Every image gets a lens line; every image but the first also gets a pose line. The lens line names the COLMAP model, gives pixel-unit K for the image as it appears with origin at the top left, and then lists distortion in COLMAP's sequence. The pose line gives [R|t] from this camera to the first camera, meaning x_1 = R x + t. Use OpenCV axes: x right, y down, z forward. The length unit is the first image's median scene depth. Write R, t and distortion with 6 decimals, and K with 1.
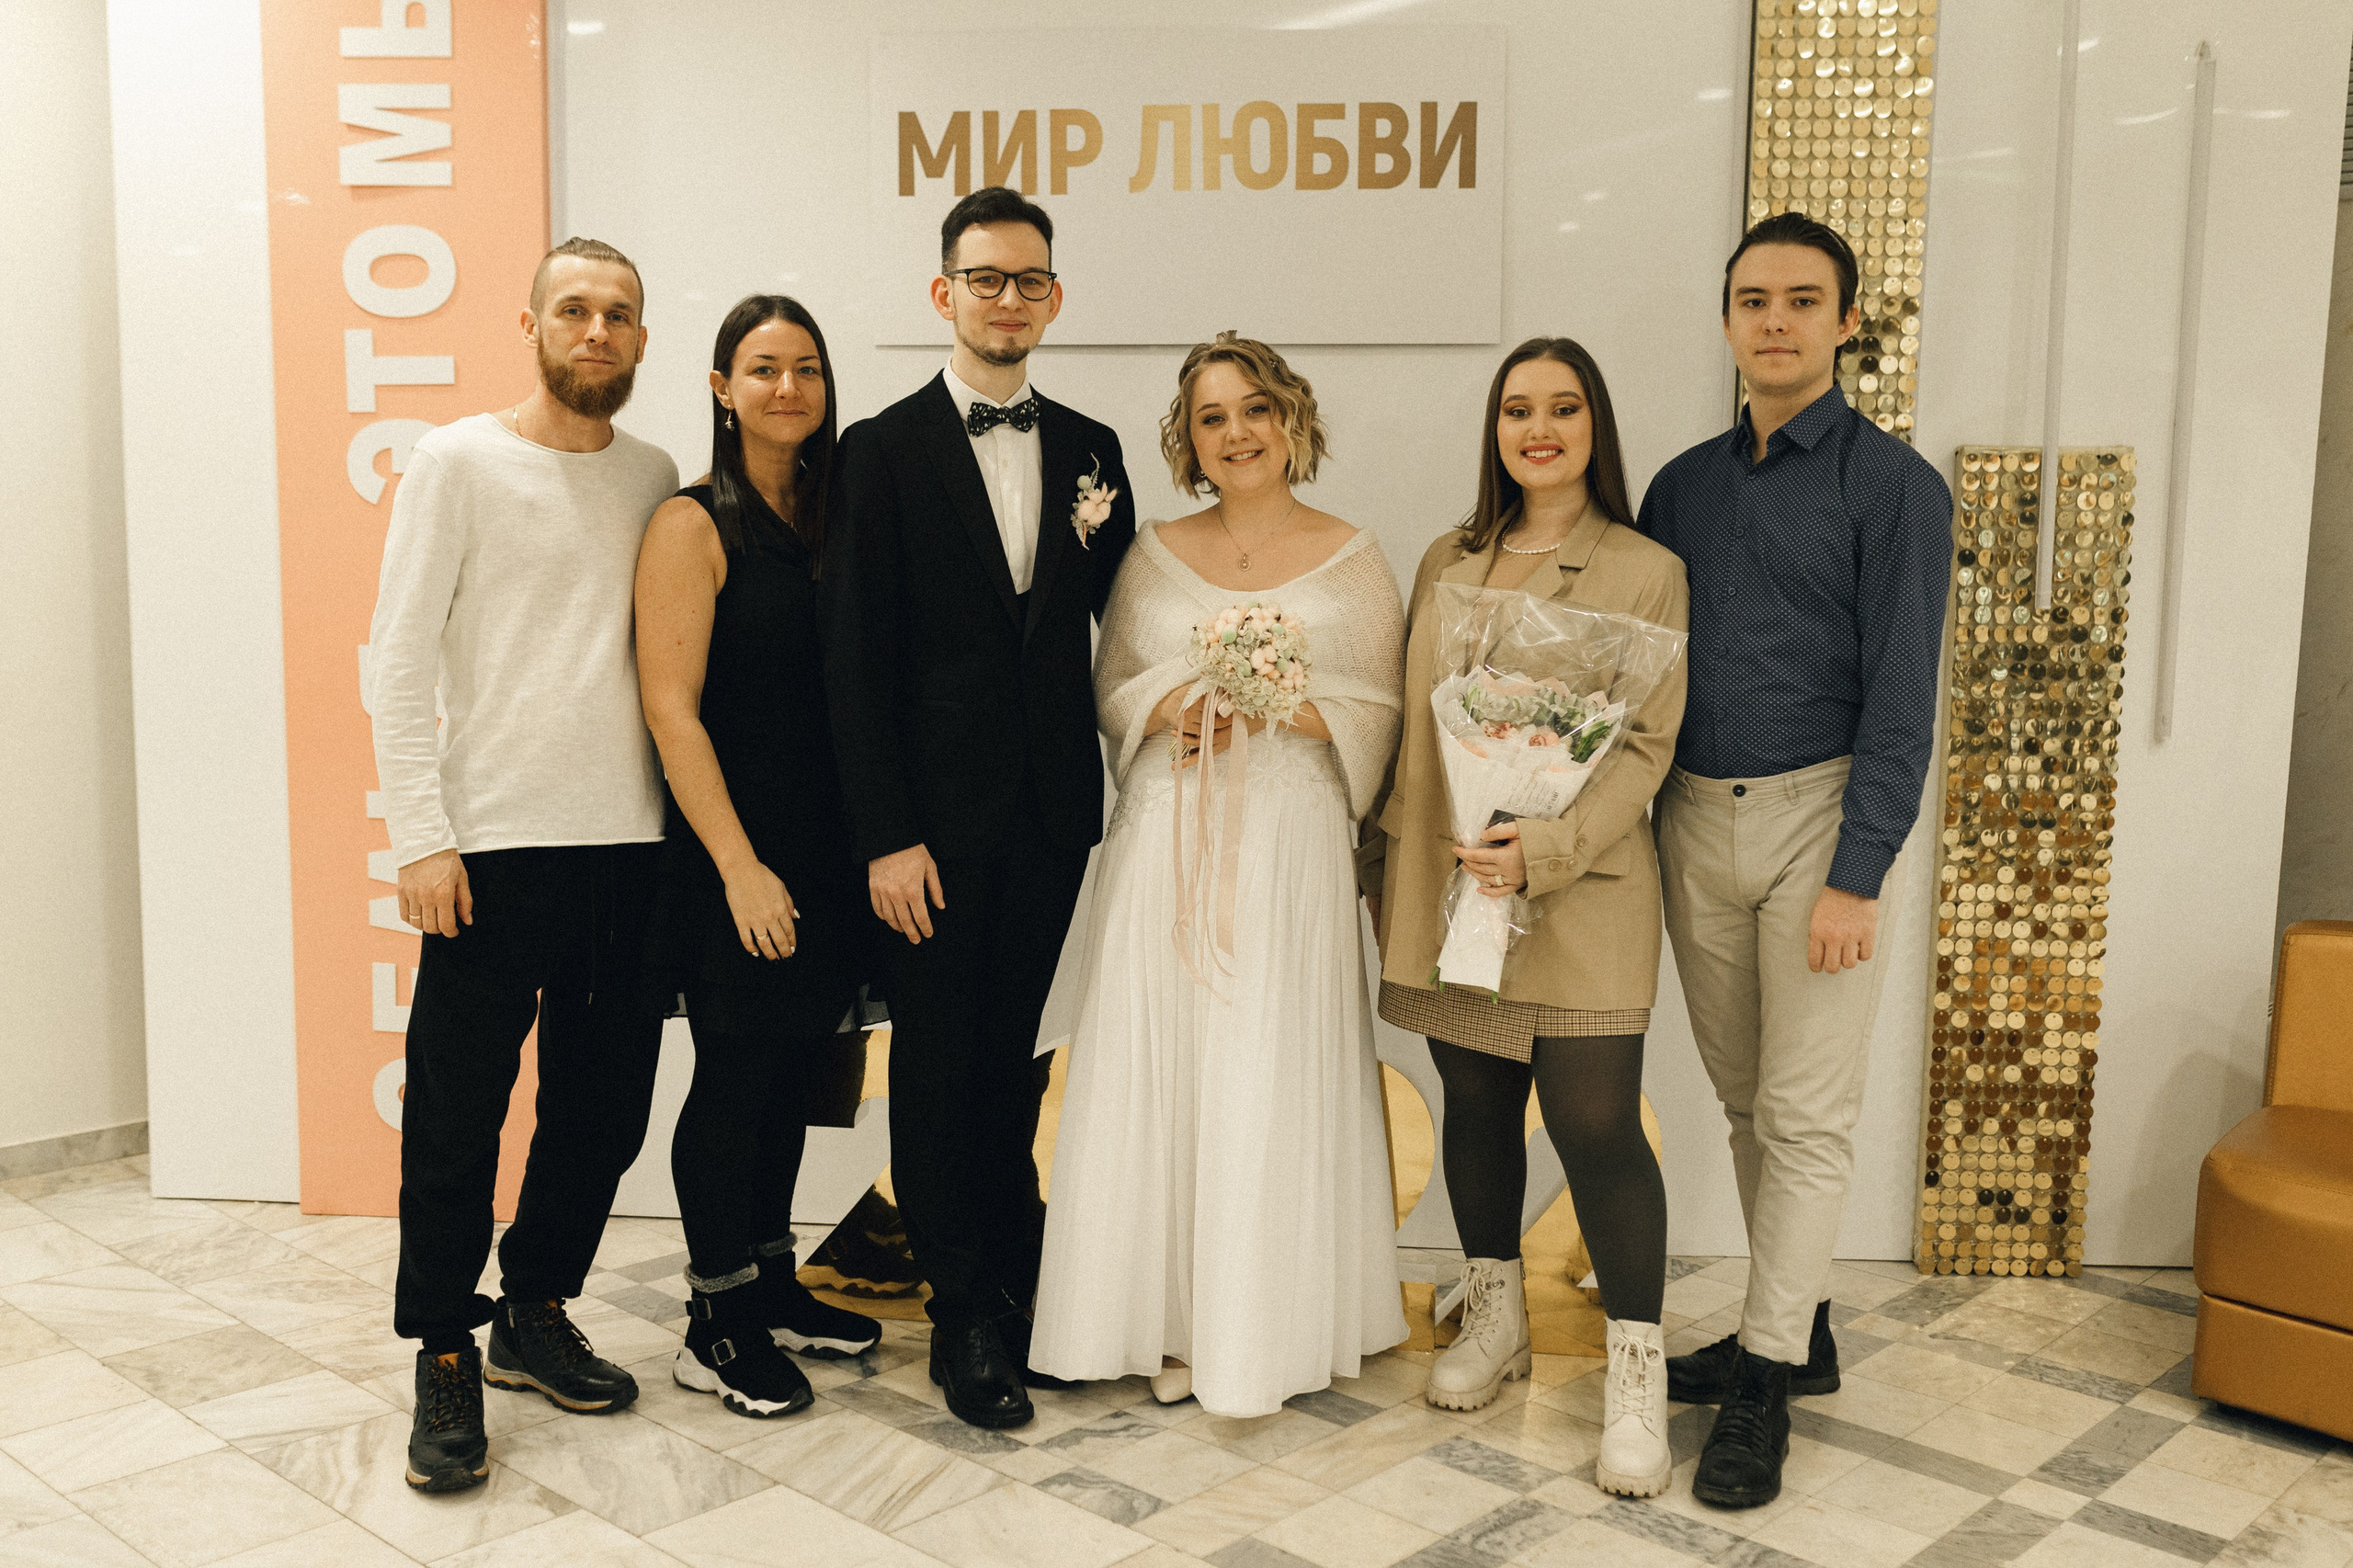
lens RADIAL K [[2303.5, 0, 1176.5], [0, 2303.5, 785.1], [0, 0, 1]] dist [0.008358, 0.016049]
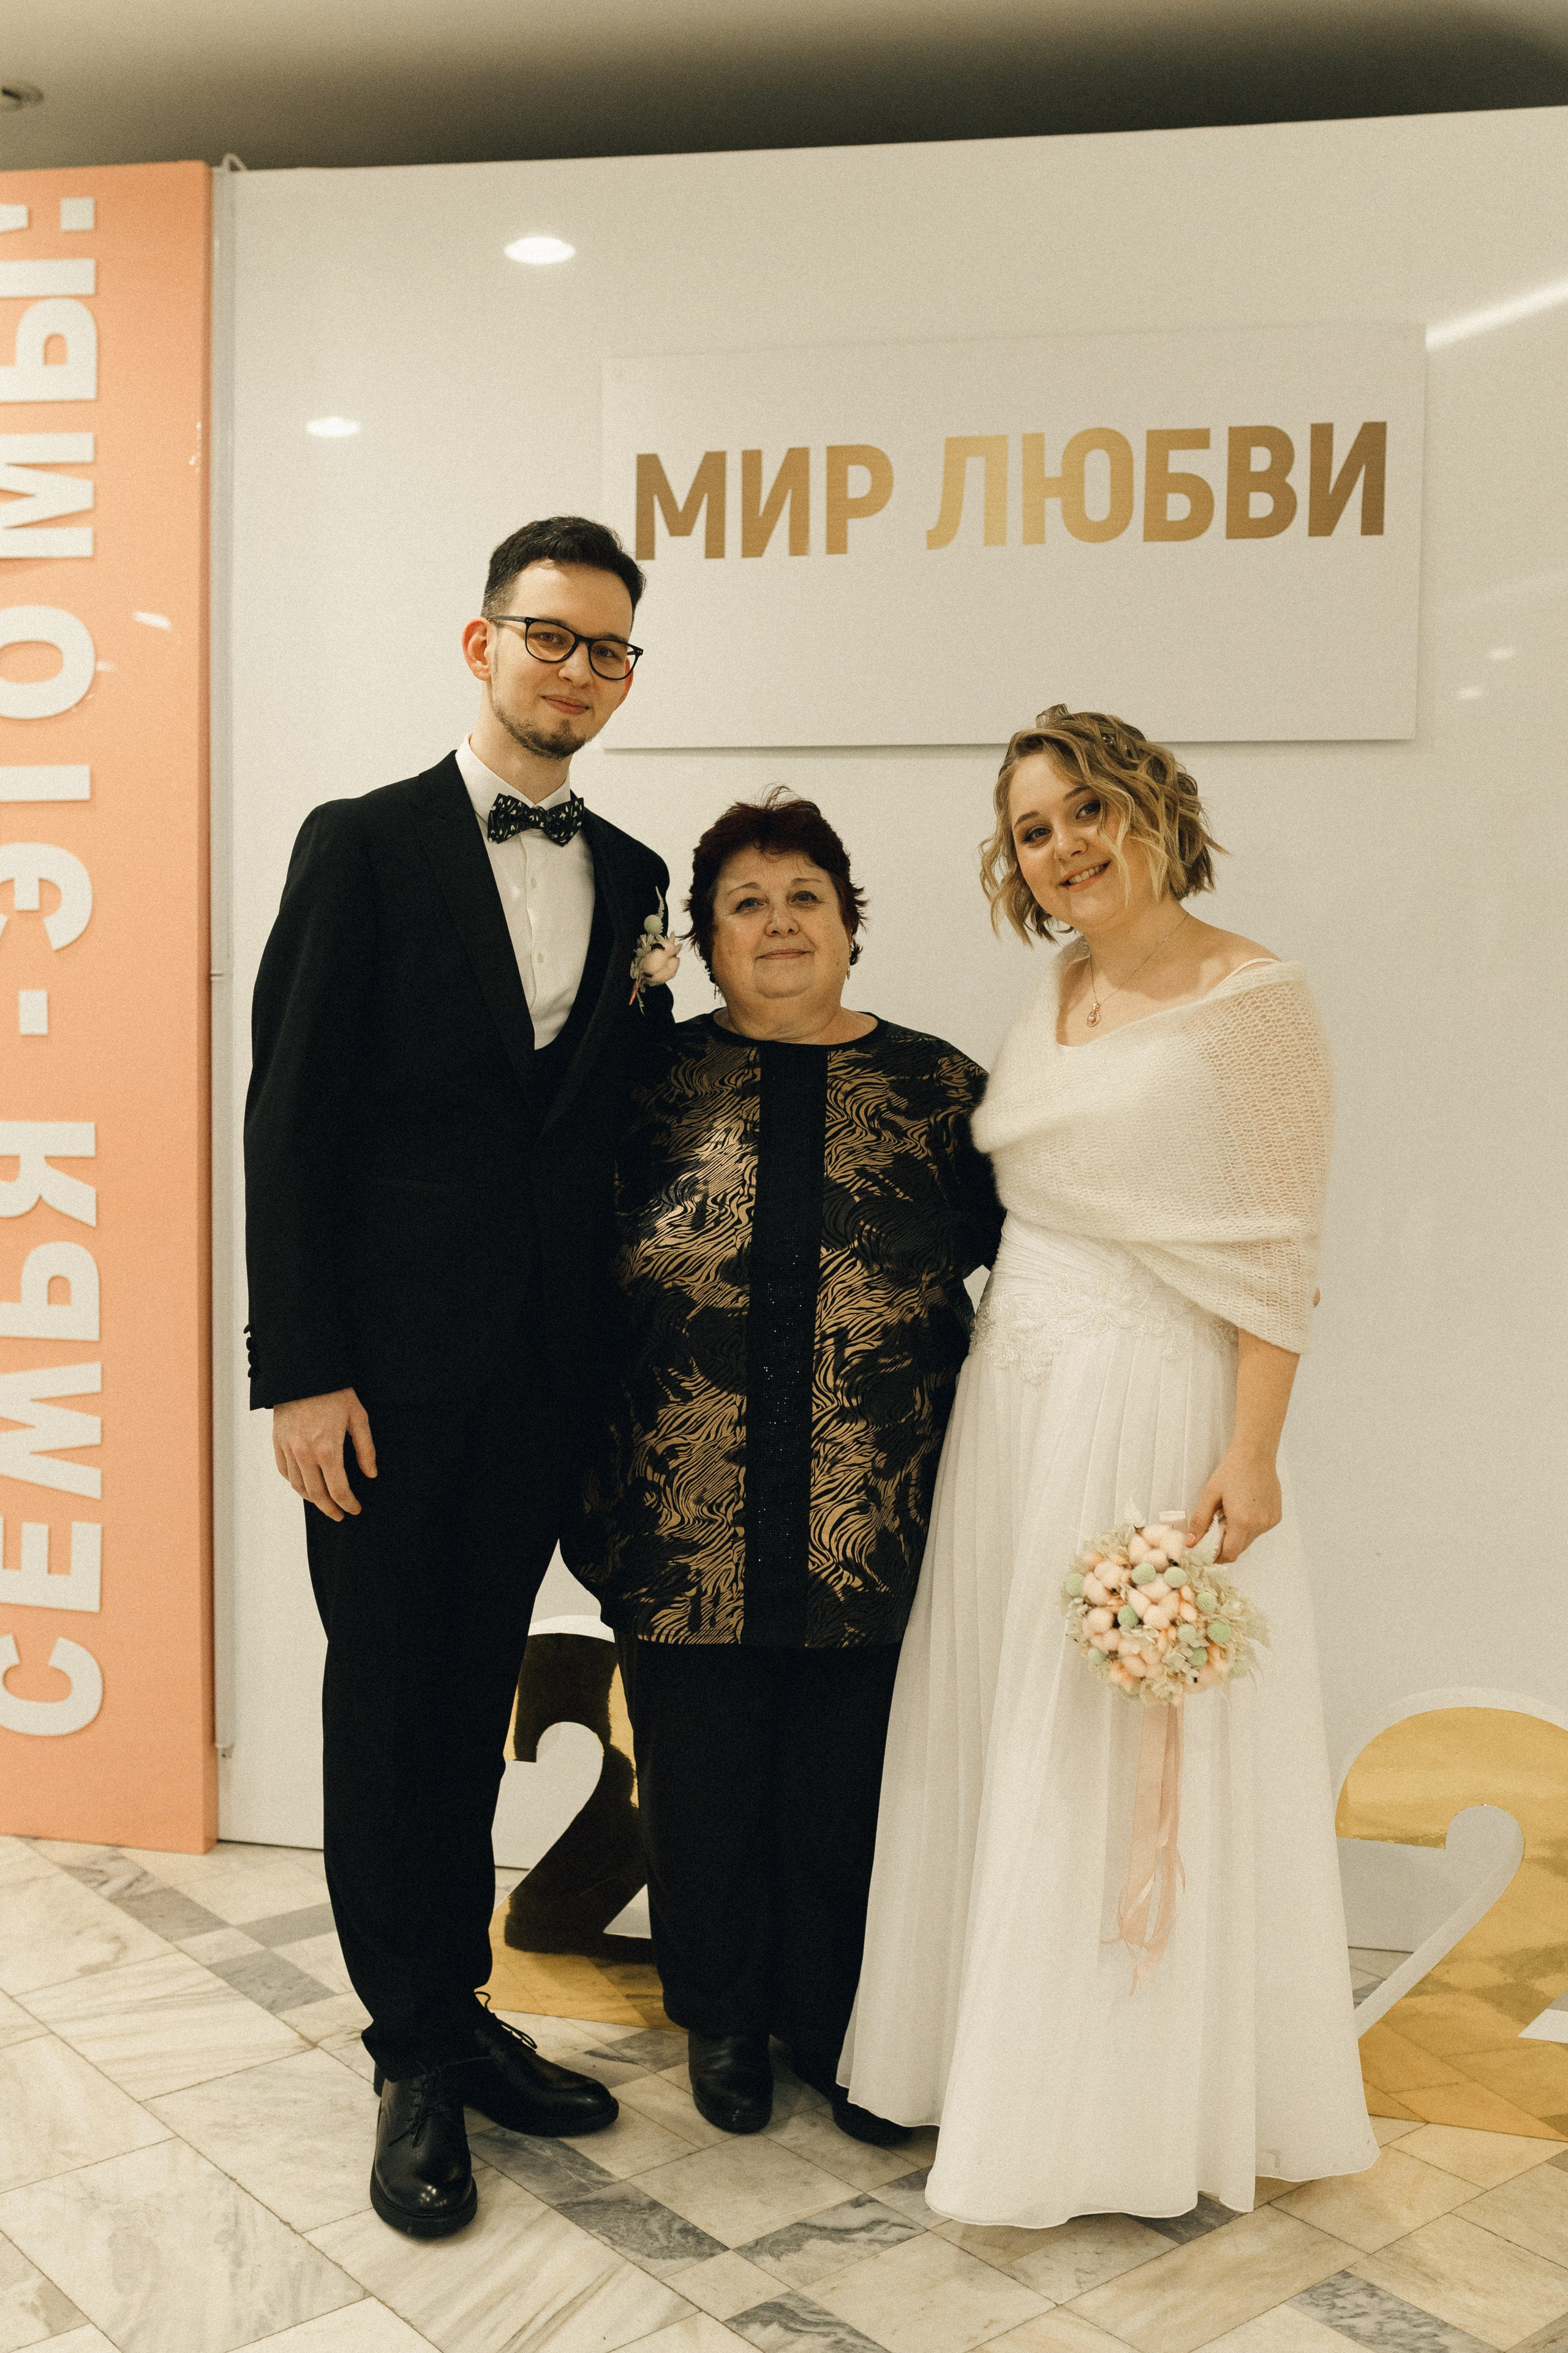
lens RADIAL K [[2373.2, 0, 787.2], [0, 2373.2, 1174.2], [0, 0, 1]] dist [0.009735, -0.001069]
pose [[0.993625, 0.015353, -0.111686, 0.028834], [-0.021094, 0.998506, -0.050400, -0.007164], [0.110745, 0.052435, 0.992465, 0.243404]]
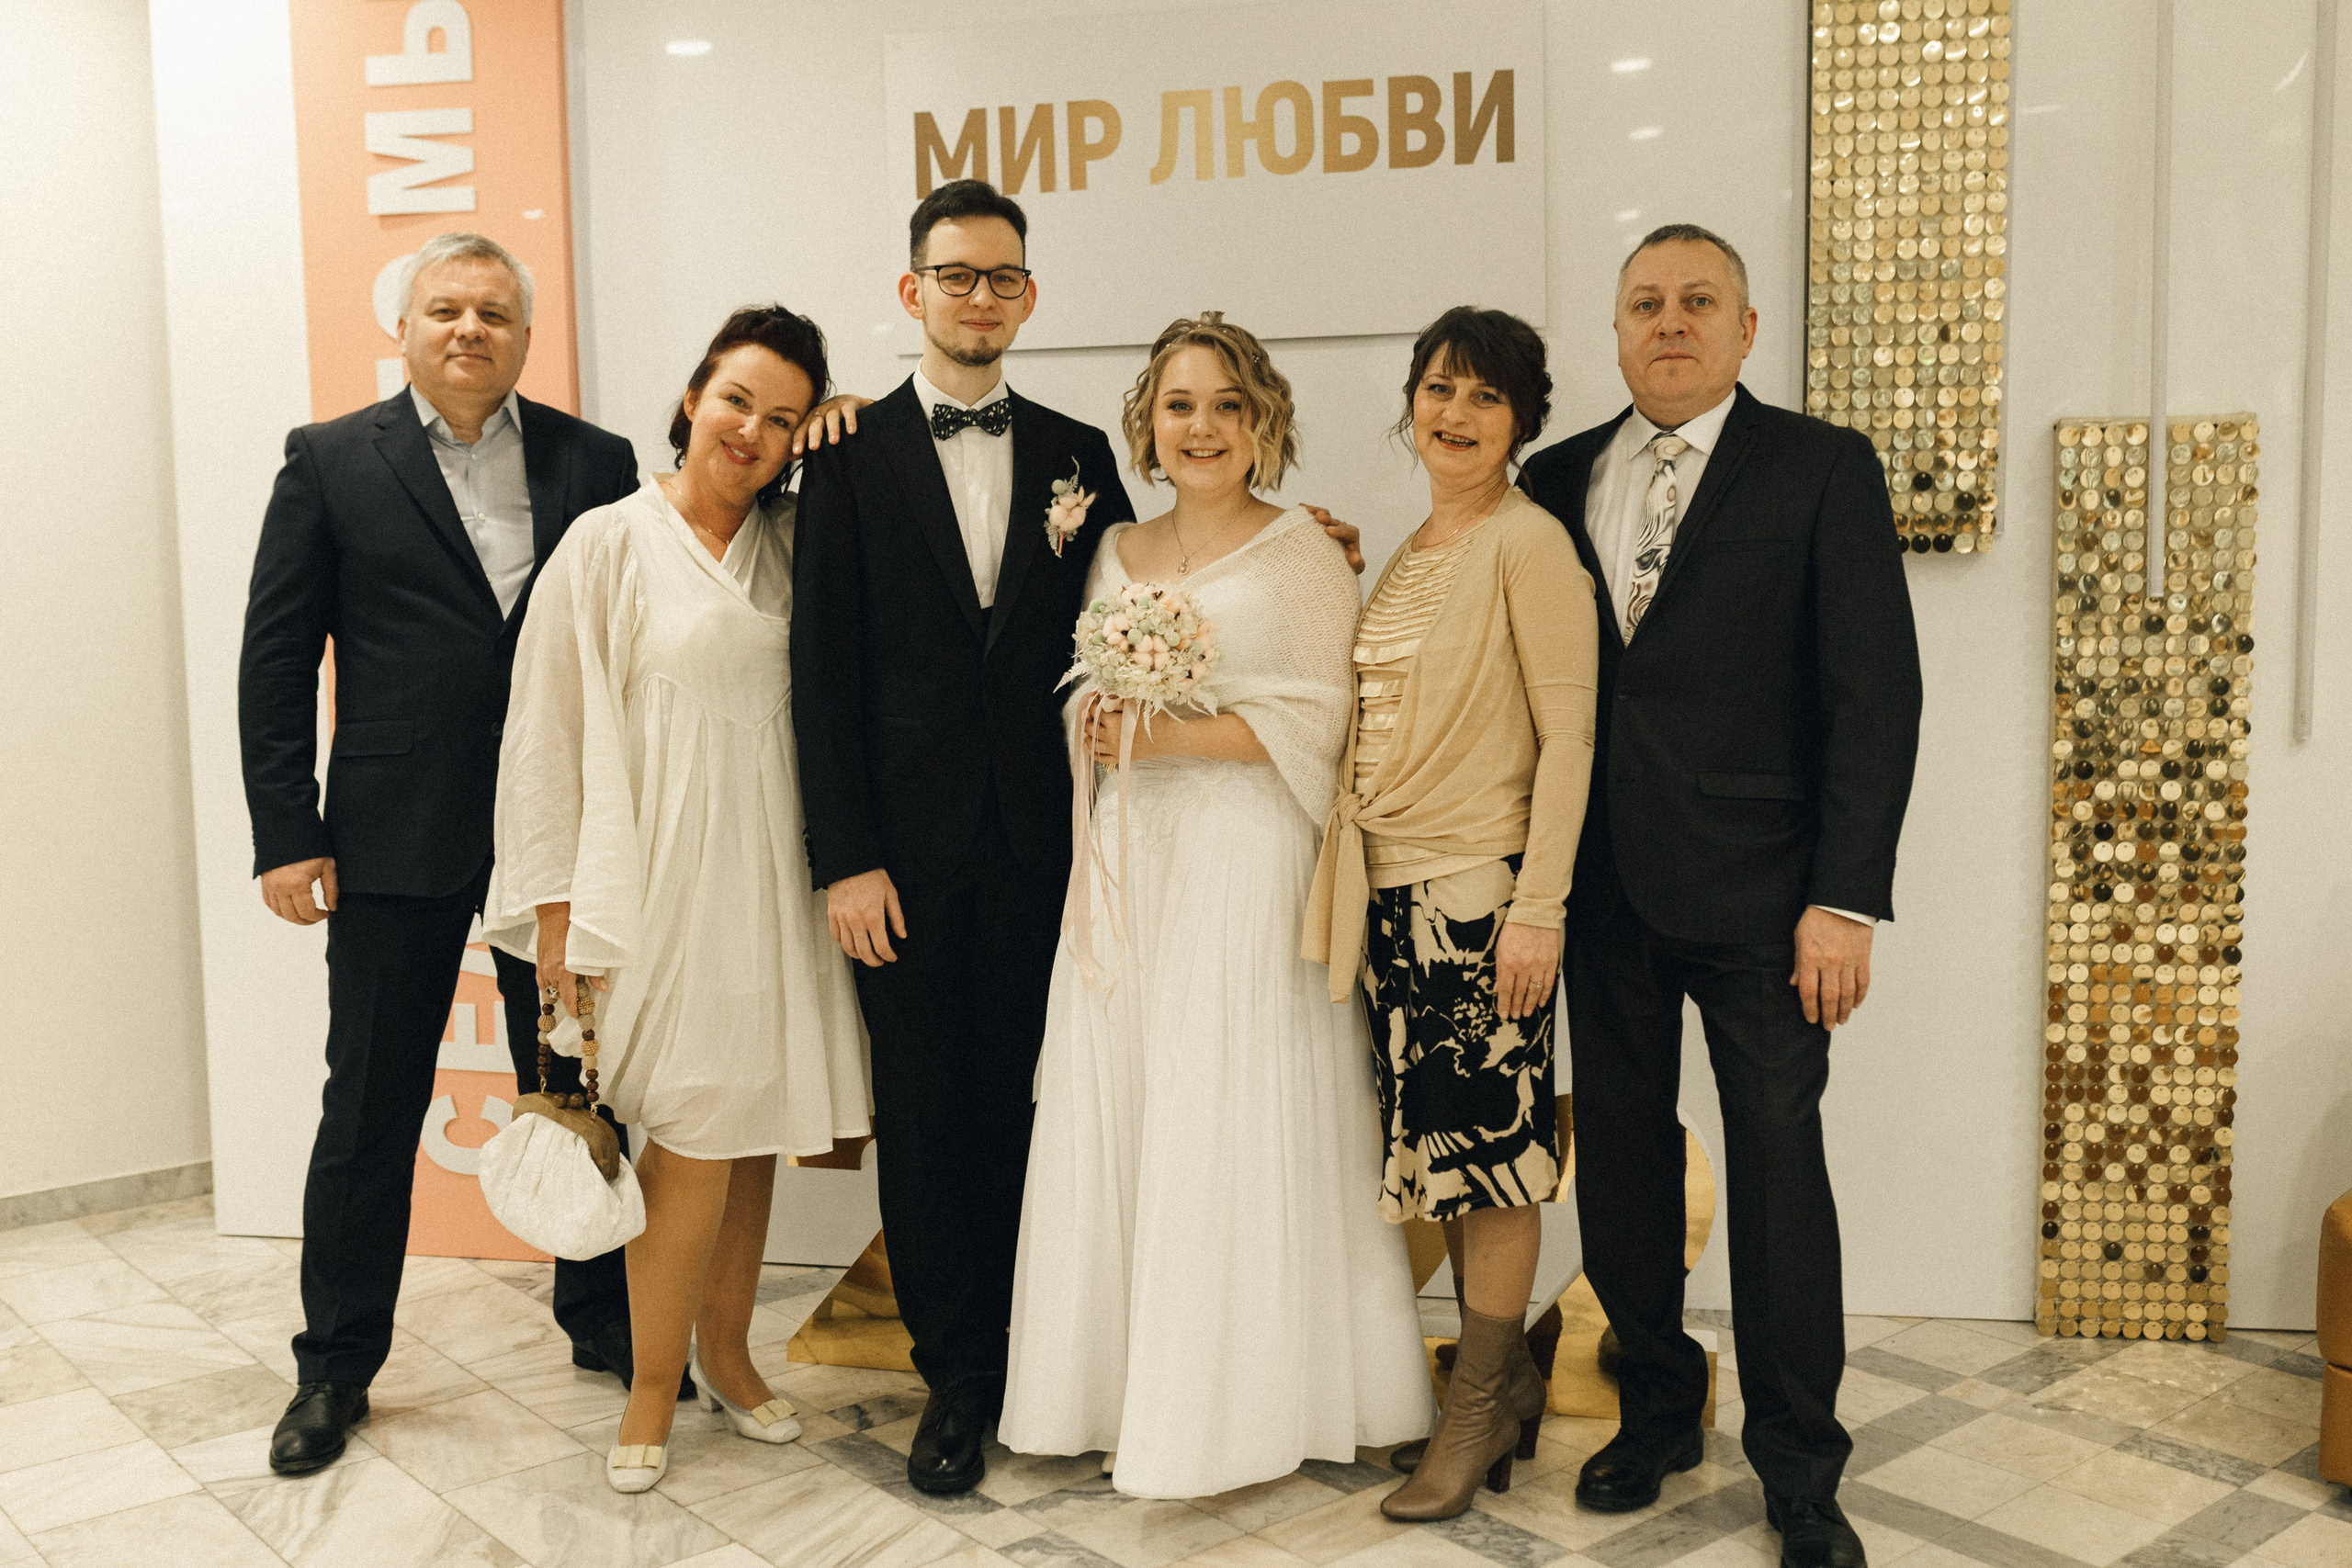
lens RADIAL K [[2340.8, 0, 1182.0], [0, 2340.8, 788.1], [0, 0, 1]] dist [0.002230, 0.024737]
pose [[0.992416, -0.015106, -0.121995, 0.121463], [0.013441, 0.999805, -0.014462, 0.007113], [0.122189, 0.012712, 0.992425, 0.052203]]
